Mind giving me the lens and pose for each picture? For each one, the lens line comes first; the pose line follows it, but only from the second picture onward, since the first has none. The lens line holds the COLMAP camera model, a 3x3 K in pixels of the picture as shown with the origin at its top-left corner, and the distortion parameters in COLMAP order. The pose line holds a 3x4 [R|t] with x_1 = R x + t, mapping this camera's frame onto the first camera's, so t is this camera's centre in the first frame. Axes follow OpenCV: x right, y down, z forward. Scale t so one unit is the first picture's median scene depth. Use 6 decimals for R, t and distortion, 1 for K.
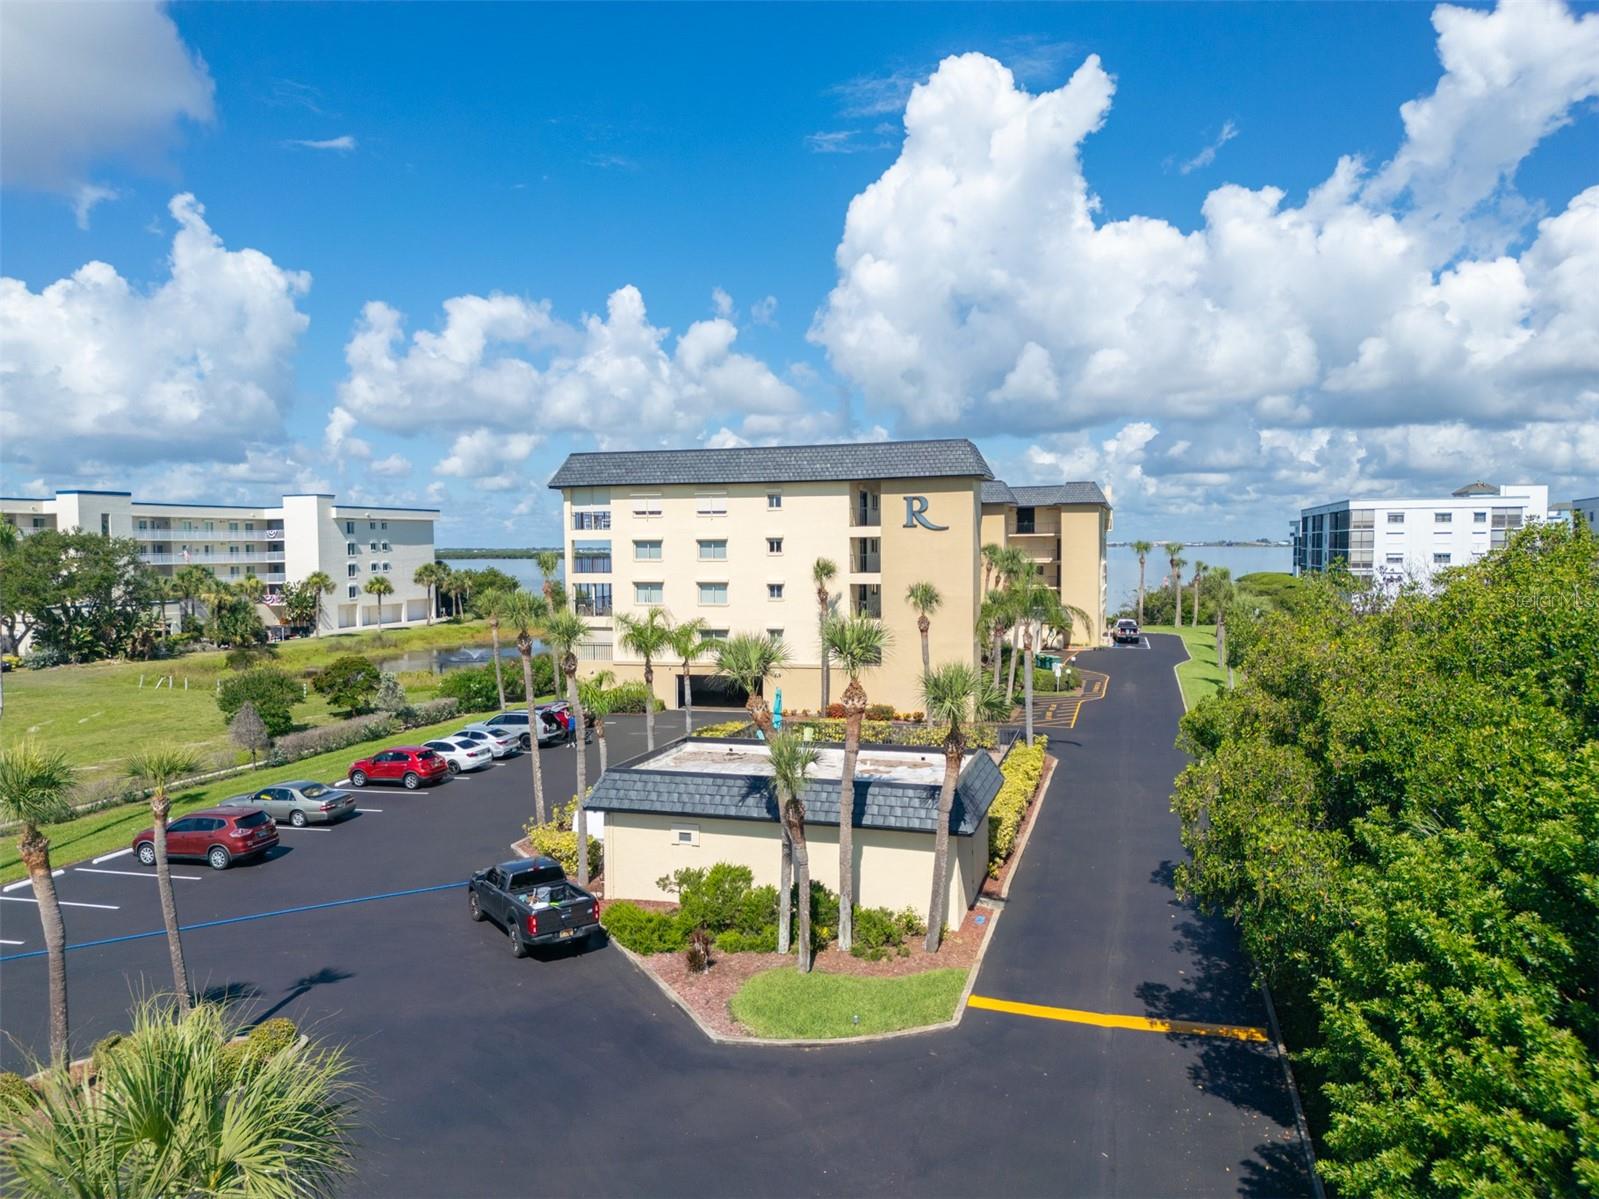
lens RADIAL K [[1138.8, 0, 803.5], [0, 1138.8, 601.0], [0, 0, 1]] dist [-0.000880, -0.002221]
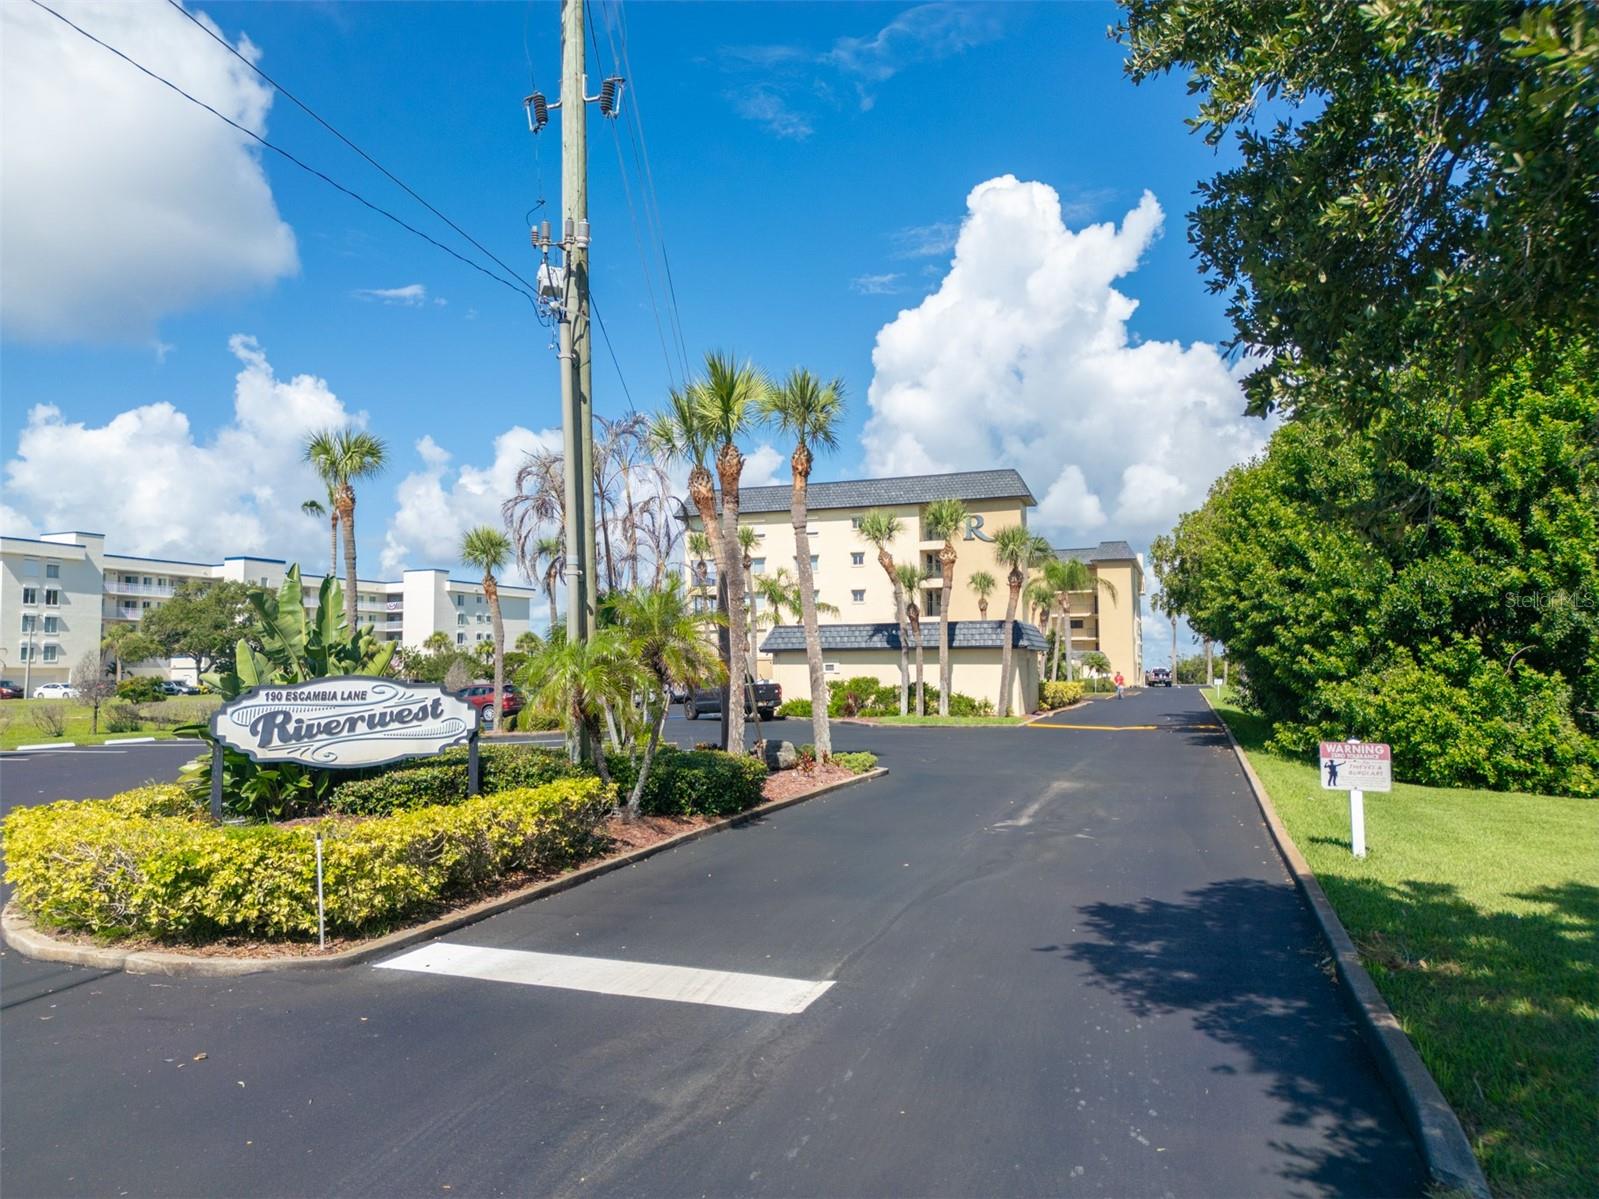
lens RADIAL K [[1138.8, 0, 798.2], [0, 1138.8, 605.7], [0, 0, 1]] dist [-0.000880, -0.002221]
pose [[0.999134, -0.005387, -0.041250, -0.022786], [0.000891, 0.994126, -0.108222, 0.077991], [0.041591, 0.108092, 0.993271, -0.126504]]
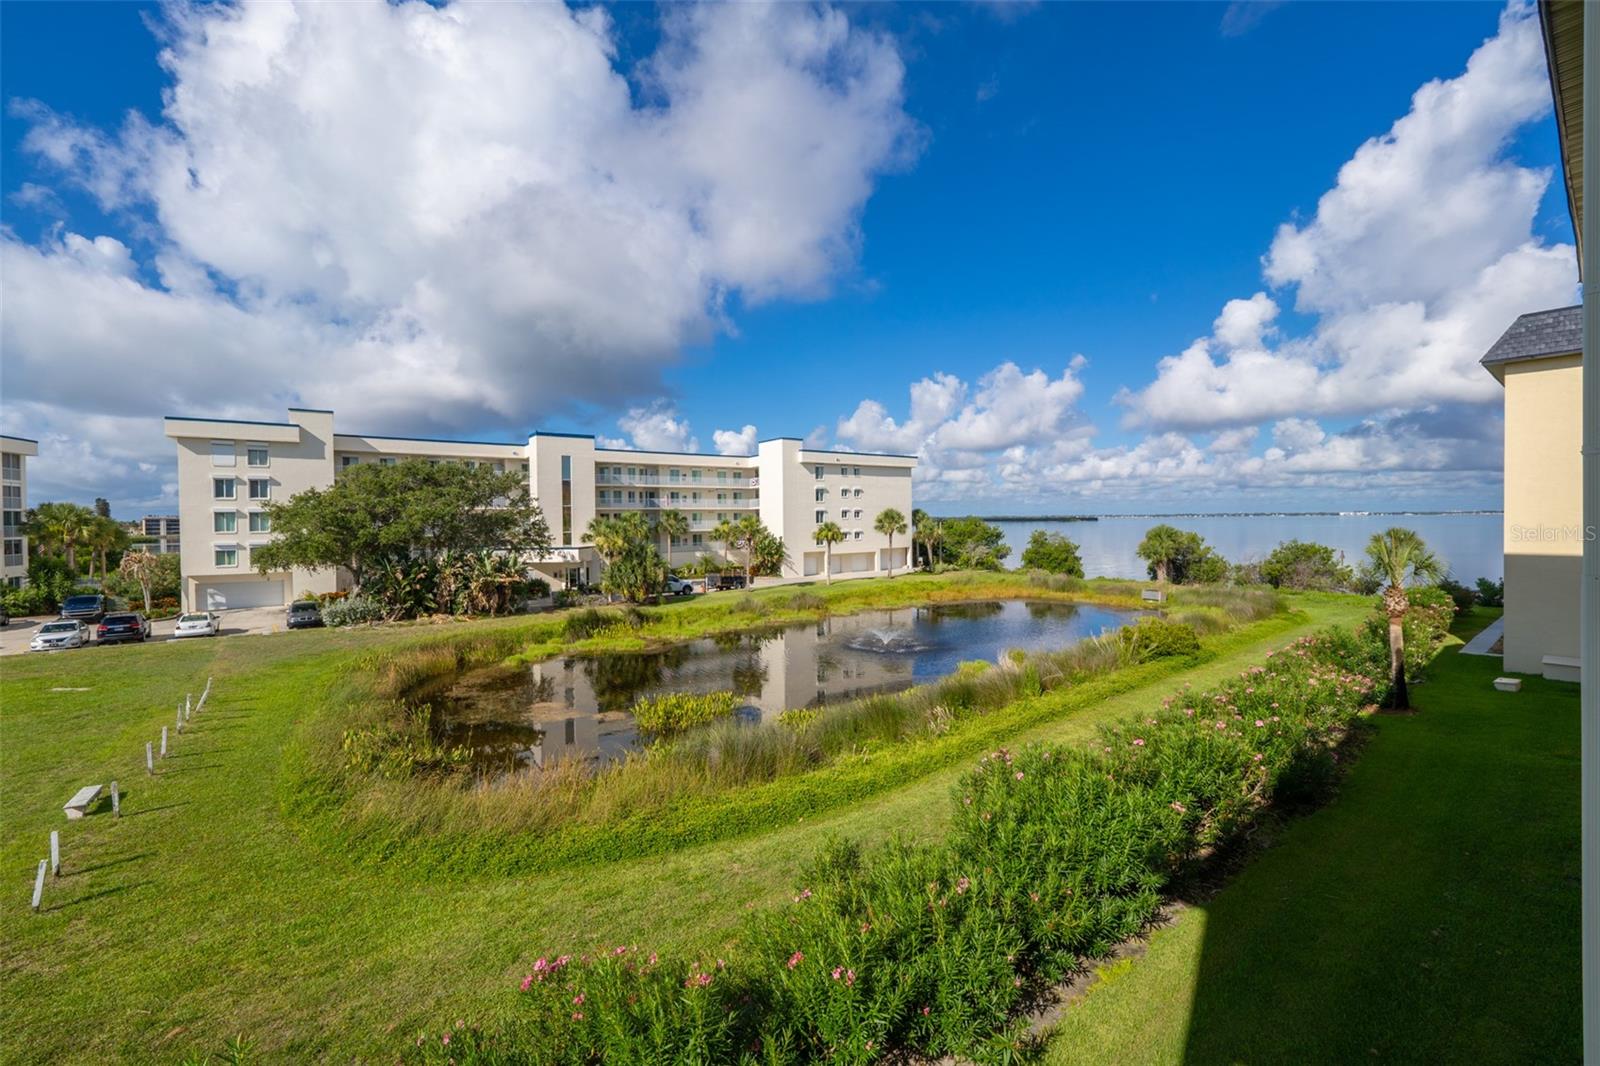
lens RADIAL K [[682.1, 0, 785.5], [0, 682.1, 525.0], [0, 0, 1]] dist [0.021666, 0.000243]
pose [[0.821226, 0.009273, -0.570528, -0.107844], [-0.025561, 0.999462, -0.020547, -0.008433], [0.570030, 0.031457, 0.821021, 0.623153]]
